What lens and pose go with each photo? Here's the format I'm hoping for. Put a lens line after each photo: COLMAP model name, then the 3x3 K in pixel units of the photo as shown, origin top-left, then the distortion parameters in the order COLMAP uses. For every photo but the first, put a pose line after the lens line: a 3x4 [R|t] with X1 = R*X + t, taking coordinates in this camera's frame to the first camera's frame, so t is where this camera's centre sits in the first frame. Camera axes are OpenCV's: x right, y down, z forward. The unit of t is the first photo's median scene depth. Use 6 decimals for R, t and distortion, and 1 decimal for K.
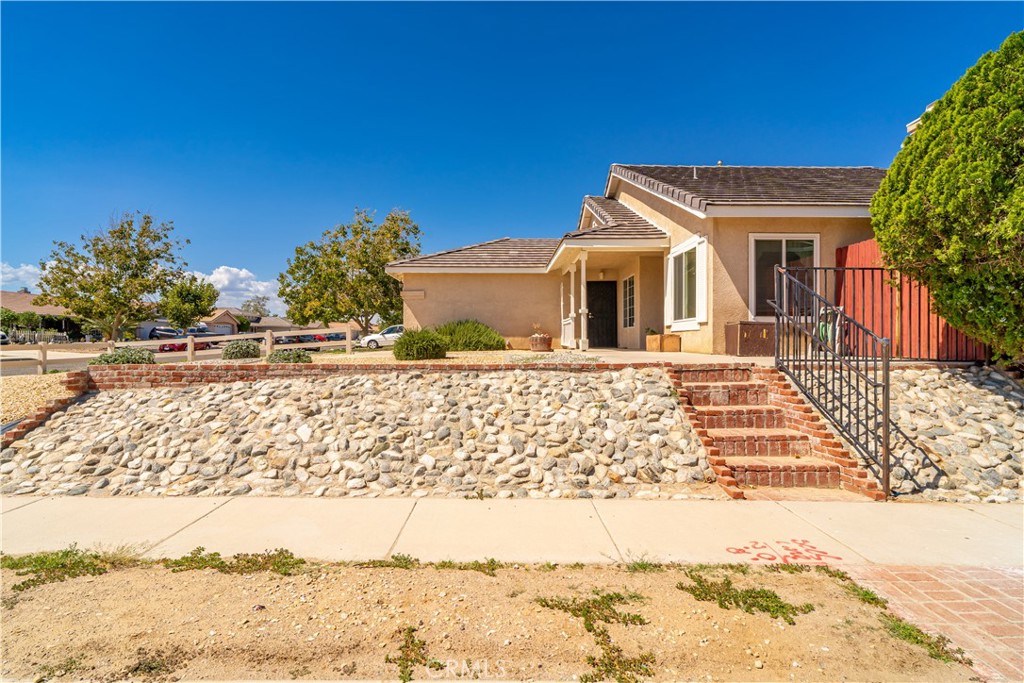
lens RADIAL K [[530.3, 0, 519.3], [0, 530.3, 342.3], [0, 0, 1]] dist [-0.009342, 0.001900]
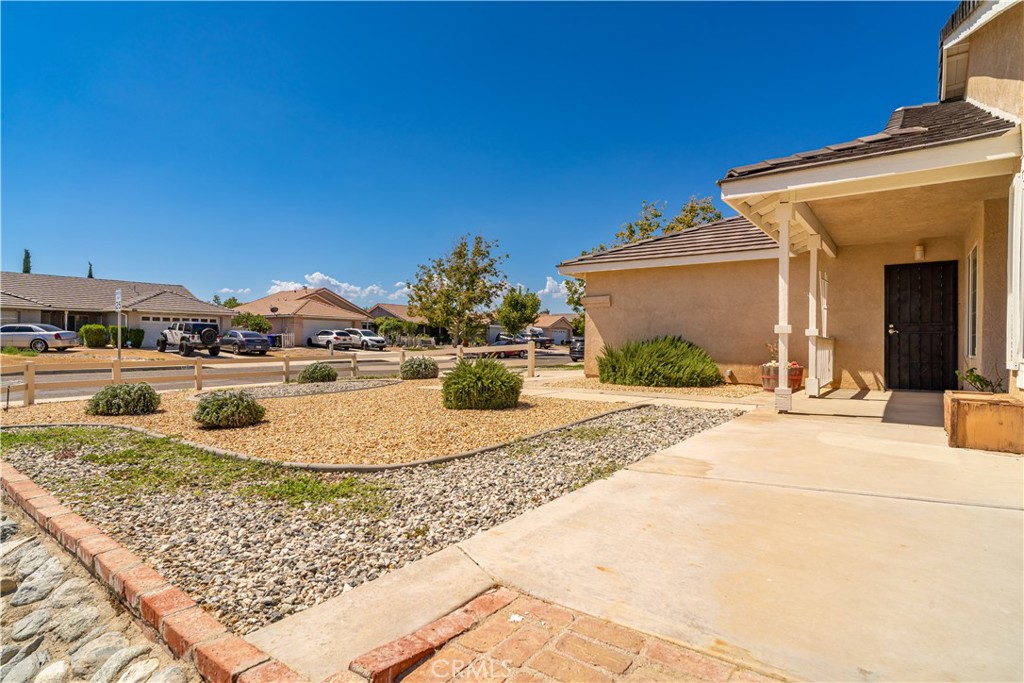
lens RADIAL K [[530.3, 0, 512.9], [0, 530.3, 338.4], [0, 0, 1]] dist [-0.009342, 0.001900]
pose [[0.779492, 0.010373, -0.626327, 0.168728], [-0.017887, 0.999824, -0.005701, -0.032069], [0.626157, 0.015647, 0.779540, 0.353135]]
